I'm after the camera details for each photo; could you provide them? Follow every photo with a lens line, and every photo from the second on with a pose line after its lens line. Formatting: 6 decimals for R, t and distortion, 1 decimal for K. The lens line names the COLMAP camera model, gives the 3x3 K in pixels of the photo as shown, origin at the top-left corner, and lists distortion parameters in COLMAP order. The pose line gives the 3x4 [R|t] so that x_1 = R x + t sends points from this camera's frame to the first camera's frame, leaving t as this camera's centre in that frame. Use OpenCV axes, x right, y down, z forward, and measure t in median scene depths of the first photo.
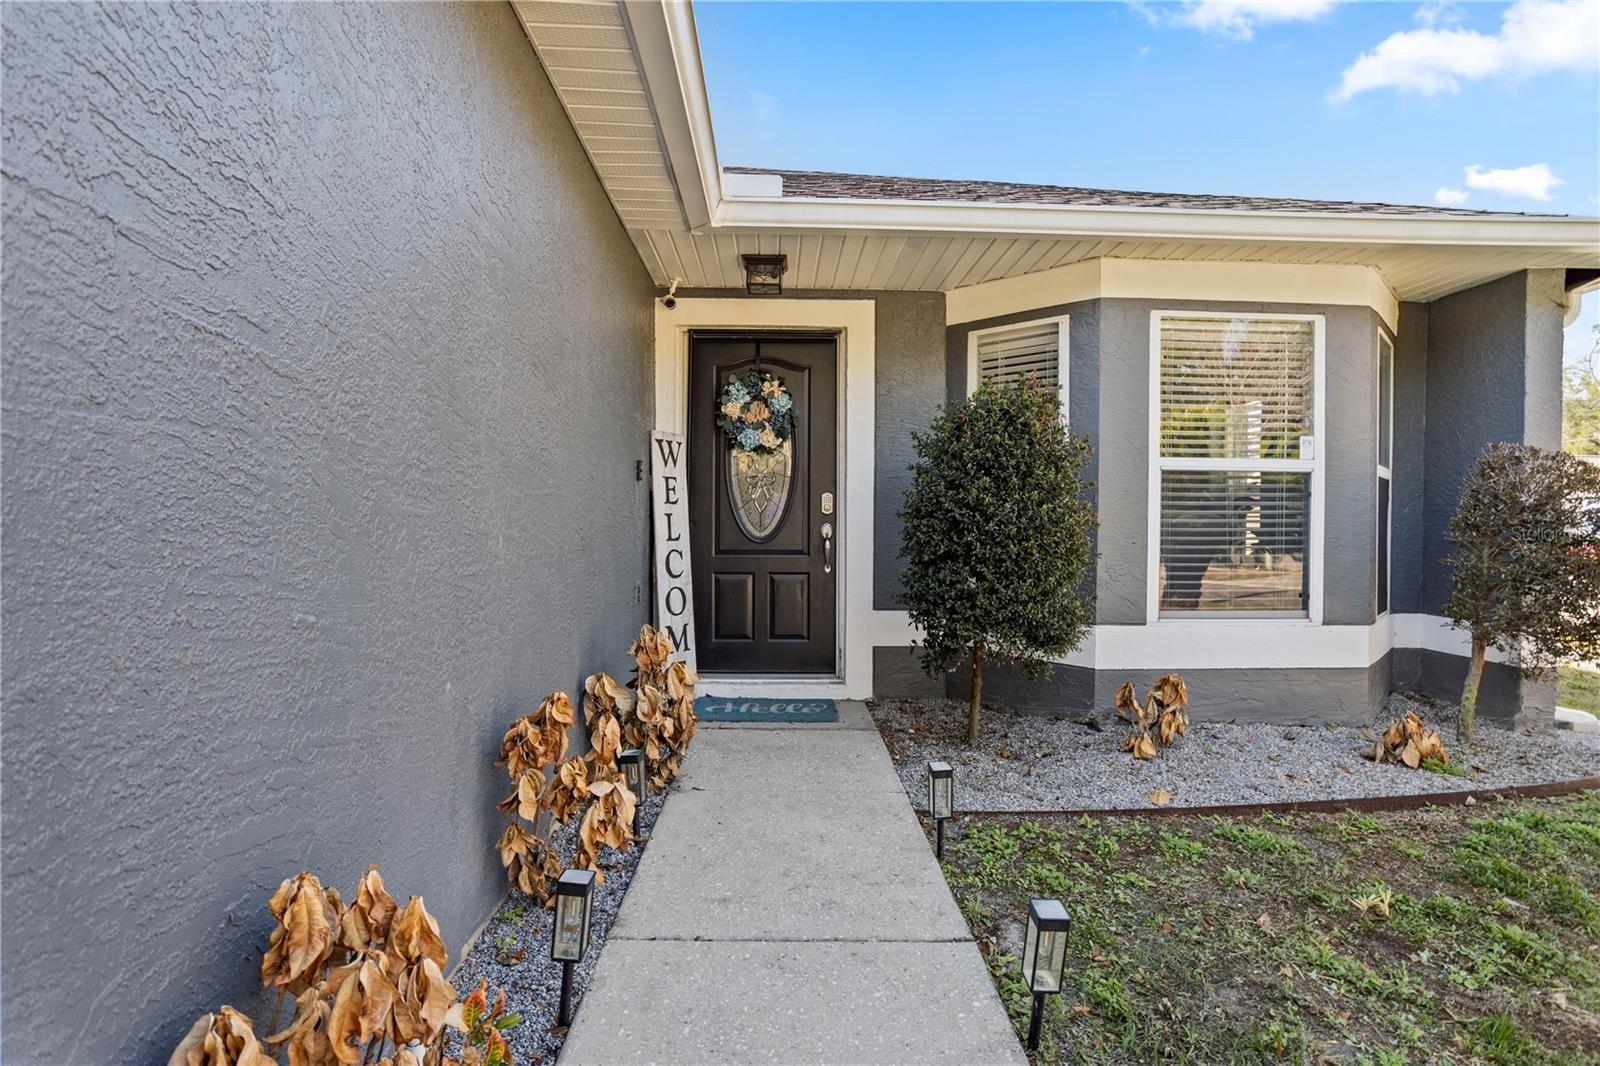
lens RADIAL K [[776.0, 0, 807.0], [0, 776.0, 524.0], [0, 0, 1]] dist [-0.056213, 0.033887]
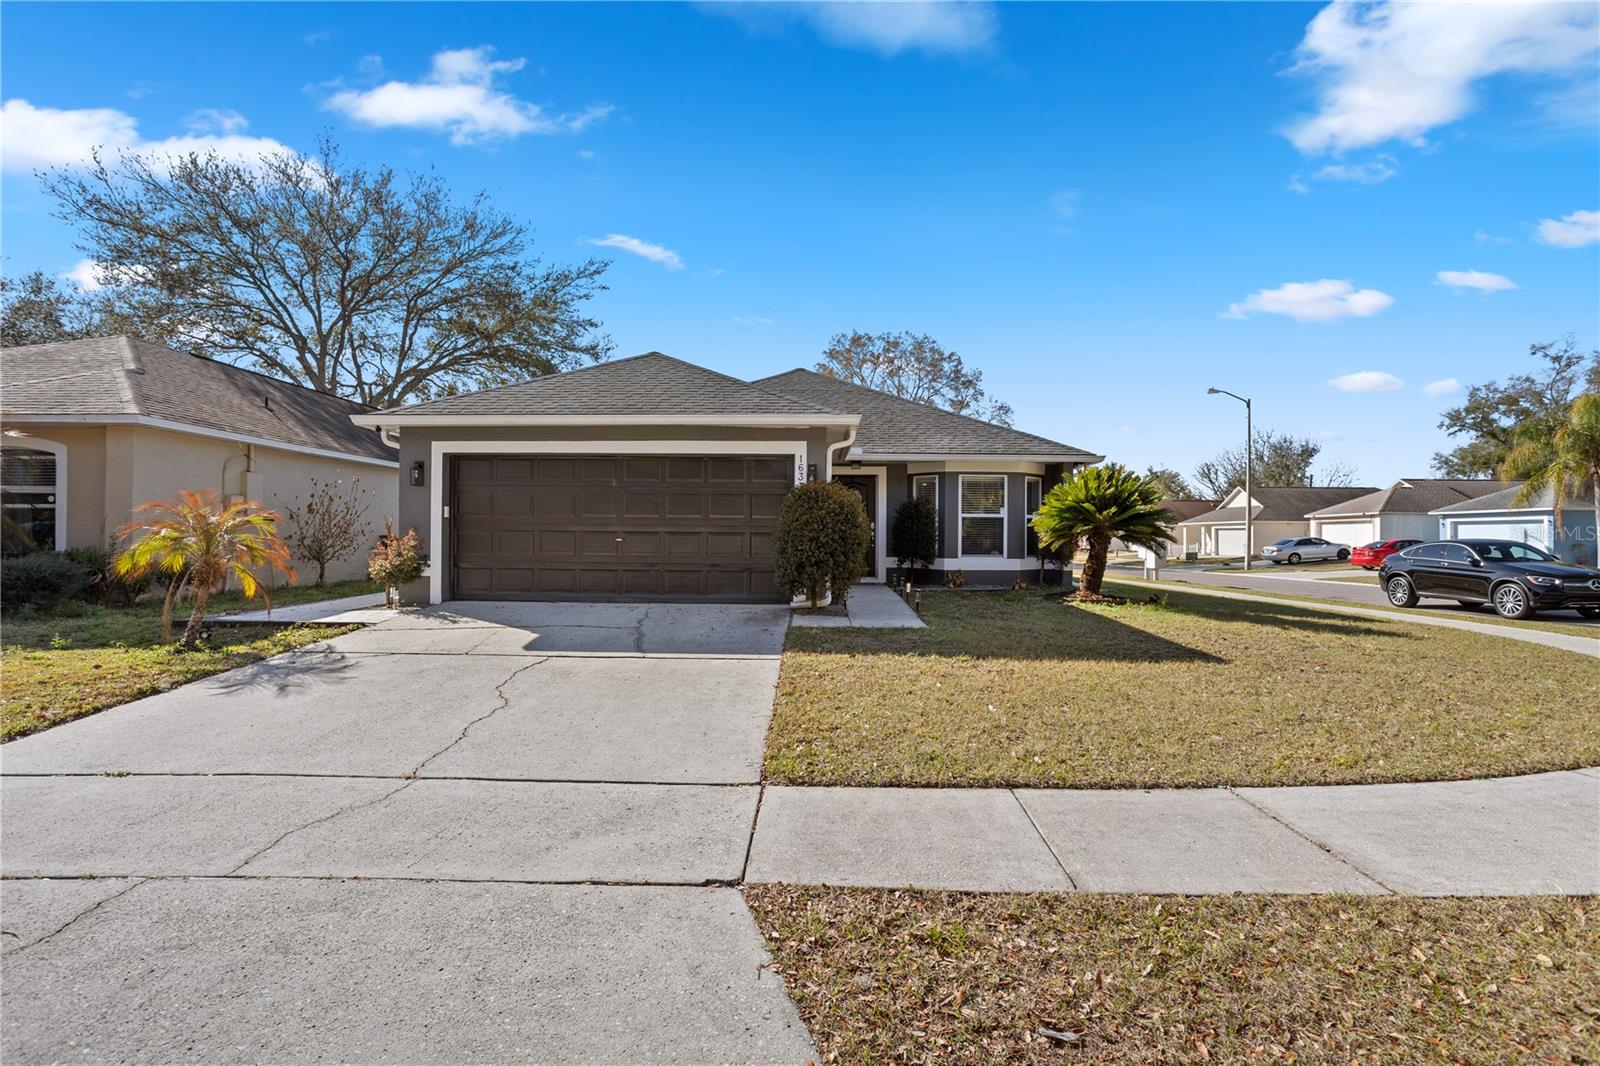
lens RADIAL K [[765.5, 0, 787.2], [0, 765.5, 530.4], [0, 0, 1]] dist [-0.053115, 0.030797]
pose [[0.997134, -0.000746, -0.075651, -0.097867], [-0.000613, 0.999839, -0.017936, 0.055743], [0.075652, 0.017931, 0.996973, -2.486037]]
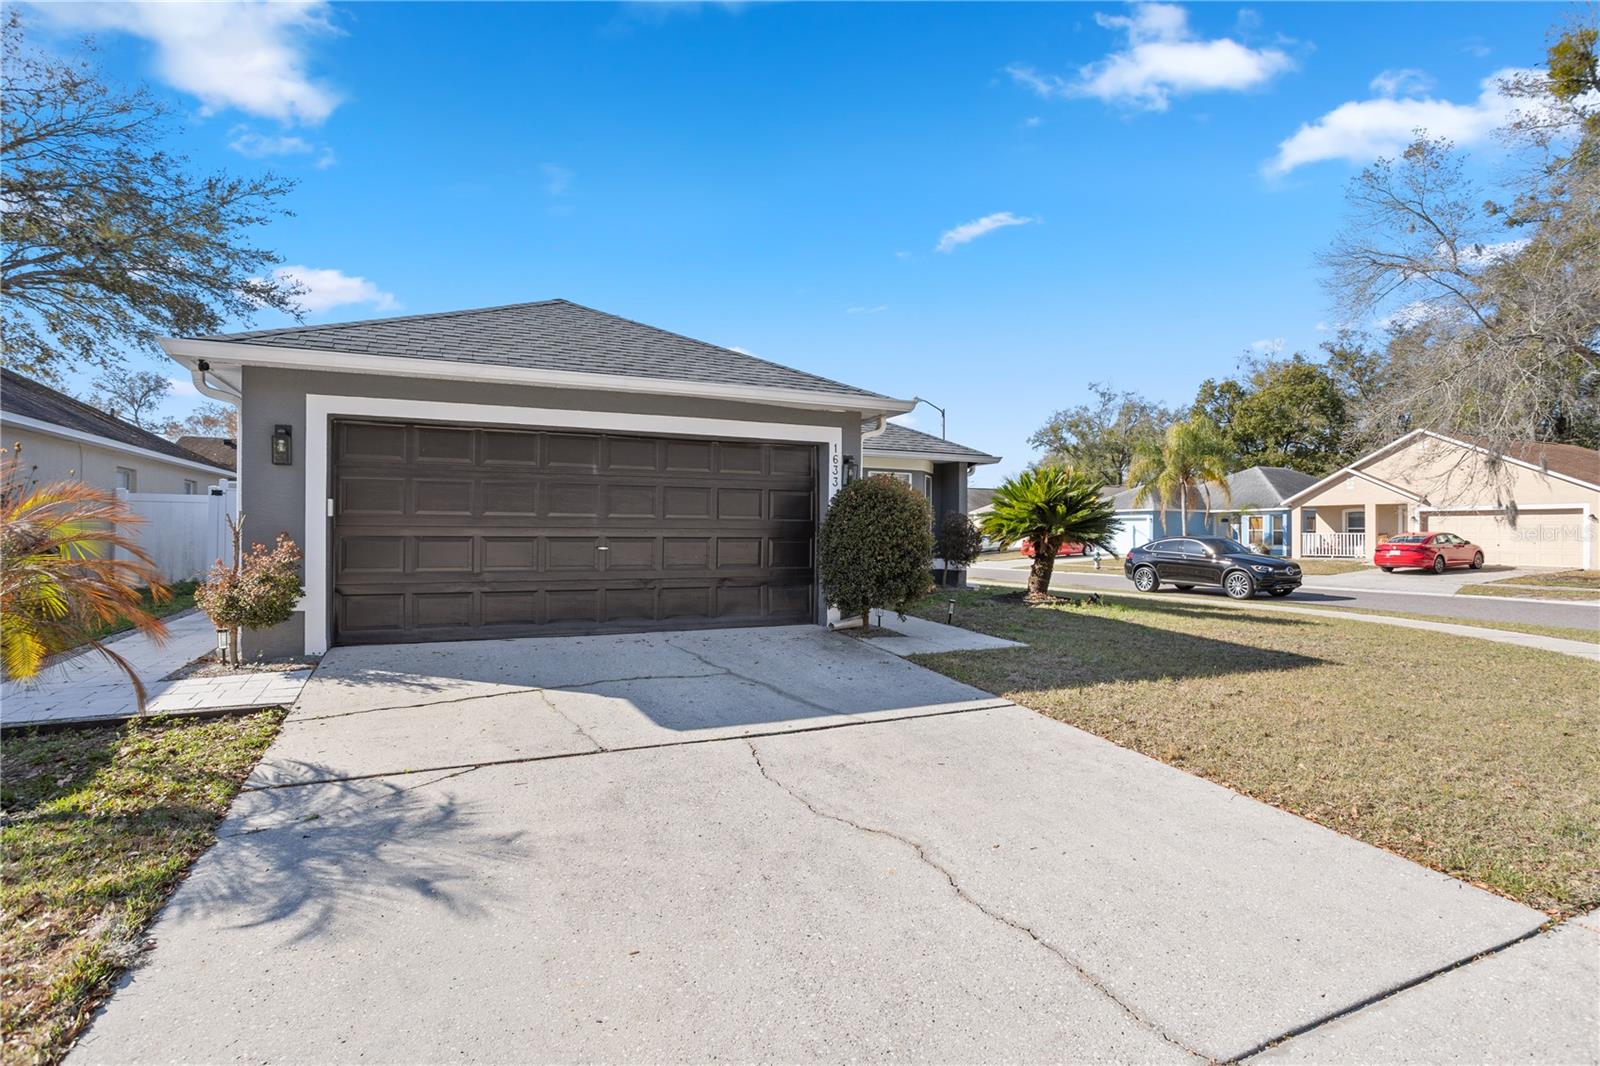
lens RADIAL K [[765.5, 0, 787.2], [0, 765.5, 530.4], [0, 0, 1]] dist [-0.053115, 0.030797]
pose [[0.929274, -0.002220, 0.369385, -1.073682], [0.004915, 0.999968, -0.006355, 0.014024], [-0.369359, 0.007721, 0.929255, -1.905750]]
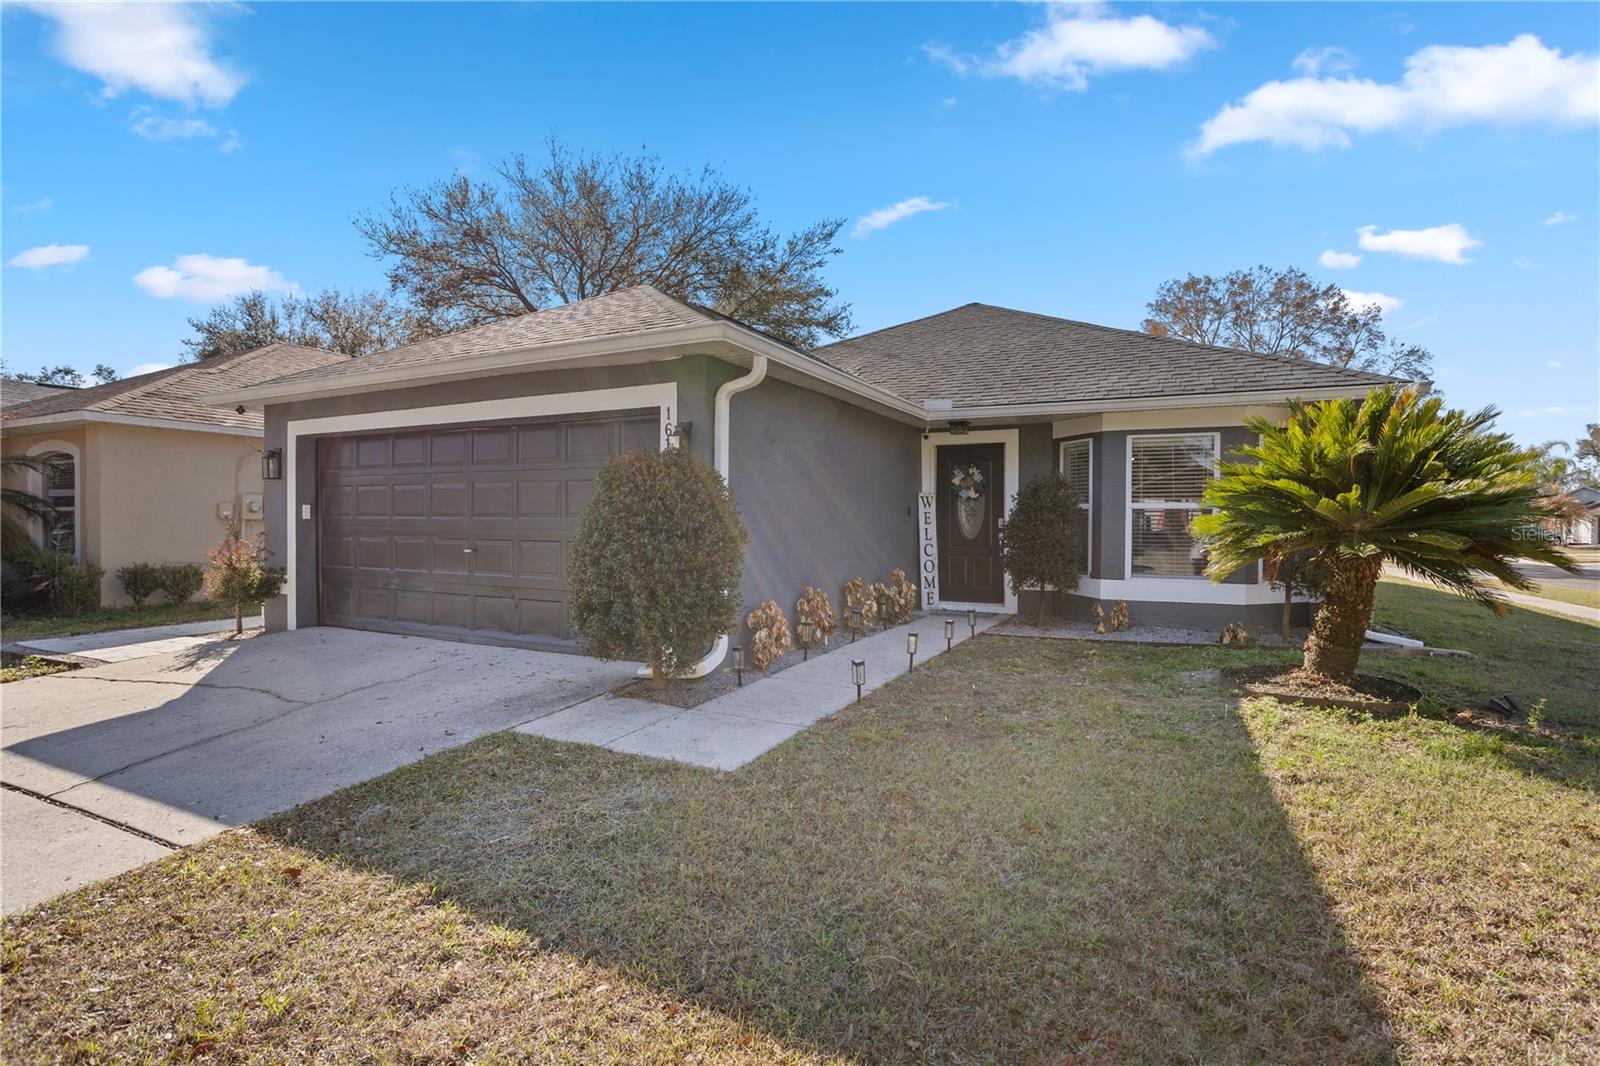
lens RADIAL K [[776.0, 0, 807.0], [0, 776.0, 524.0], [0, 0, 1]] dist [-0.056213, 0.033887]
pose [[0.873756, -0.001352, -0.486363, 0.636352], [-0.003642, 0.999950, -0.009322, -0.003289], [0.486351, 0.009917, 0.873707, -1.195740]]
